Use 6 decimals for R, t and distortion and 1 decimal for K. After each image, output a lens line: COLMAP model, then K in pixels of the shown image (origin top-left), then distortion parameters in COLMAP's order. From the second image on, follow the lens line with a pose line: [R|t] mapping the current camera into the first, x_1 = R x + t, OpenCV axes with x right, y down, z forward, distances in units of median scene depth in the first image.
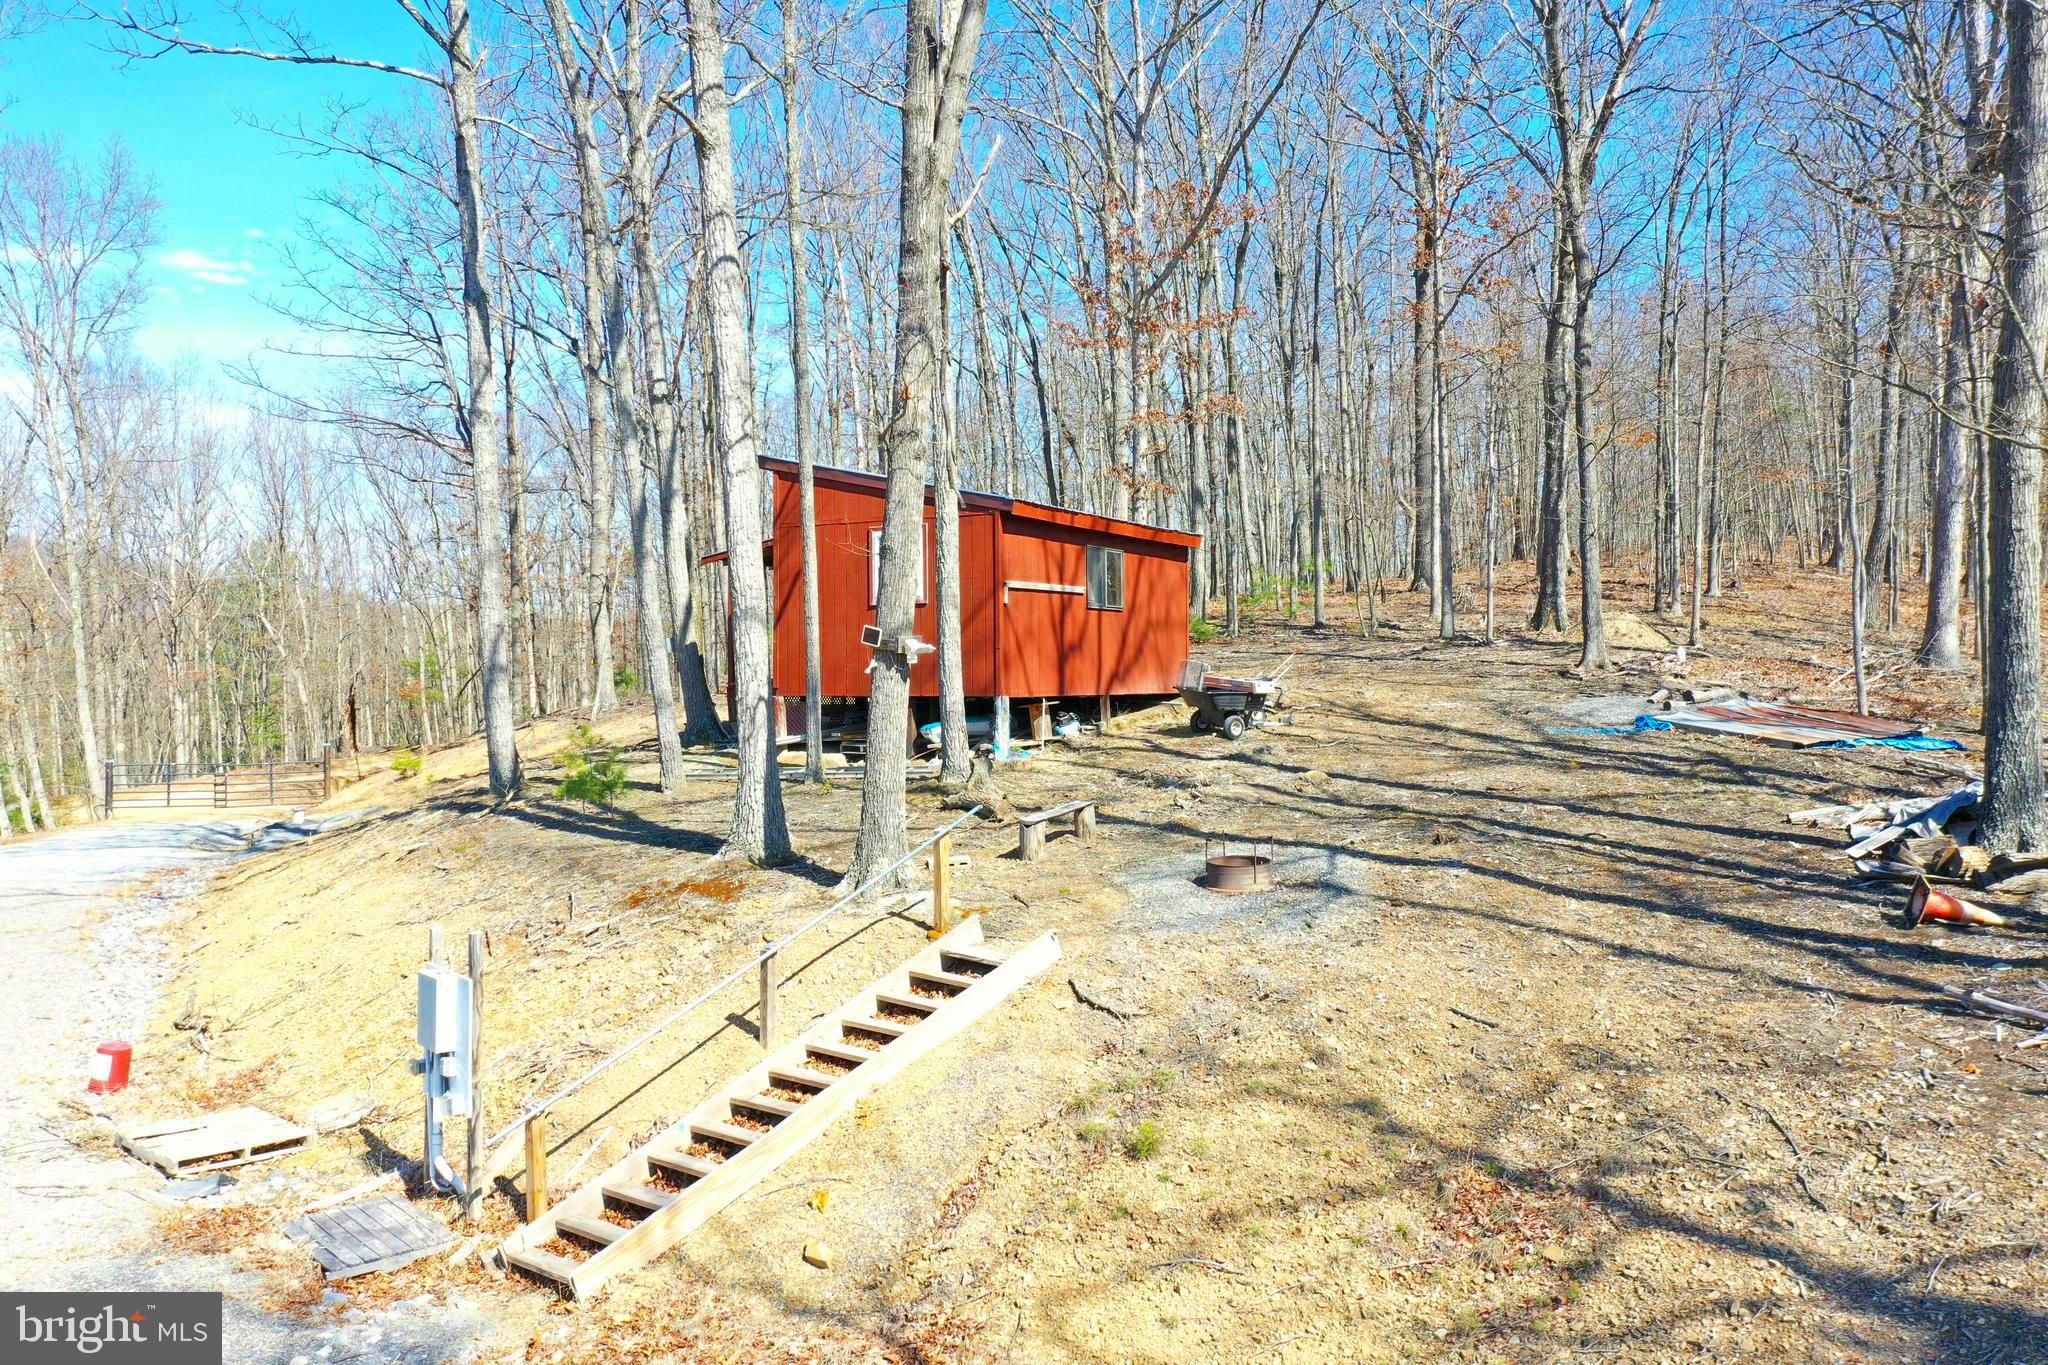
lens RADIAL K [[1600.0, 0, 1024.0], [0, 1600.0, 682.5], [0, 0, 1]] dist [0.008942, 0.011249]
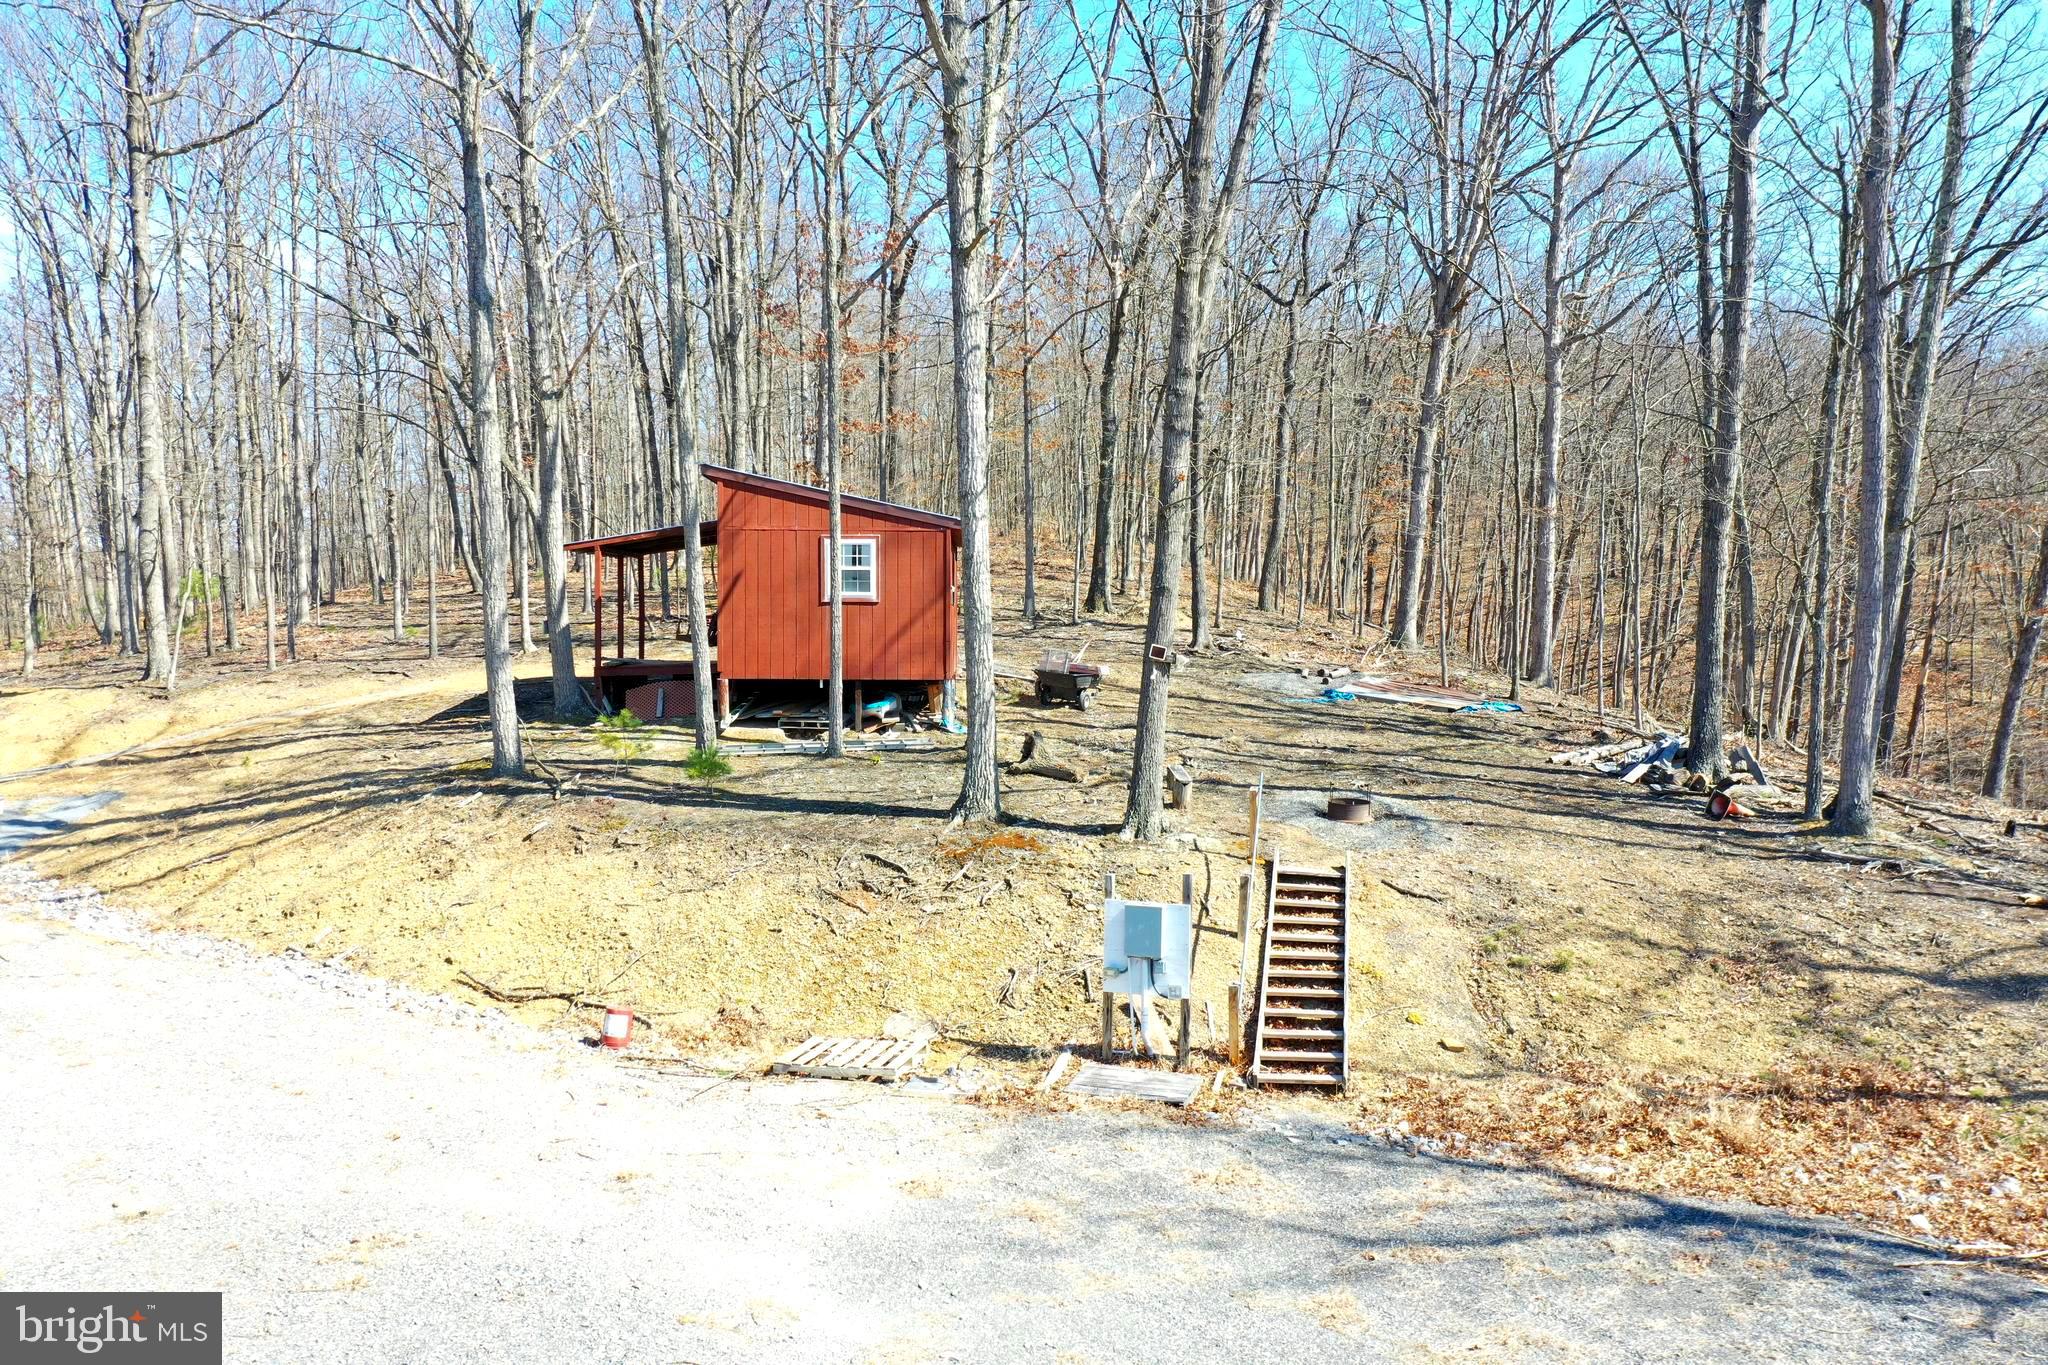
lens RADIAL K [[1600.0, 0, 1024.0], [0, 1600.0, 682.5], [0, 0, 1]] dist [0.008942, 0.011249]
pose [[0.863385, -0.008622, 0.504472, -0.481818], [-0.009339, 0.999410, 0.033063, -0.025125], [-0.504459, -0.033257, 0.862795, -0.073435]]
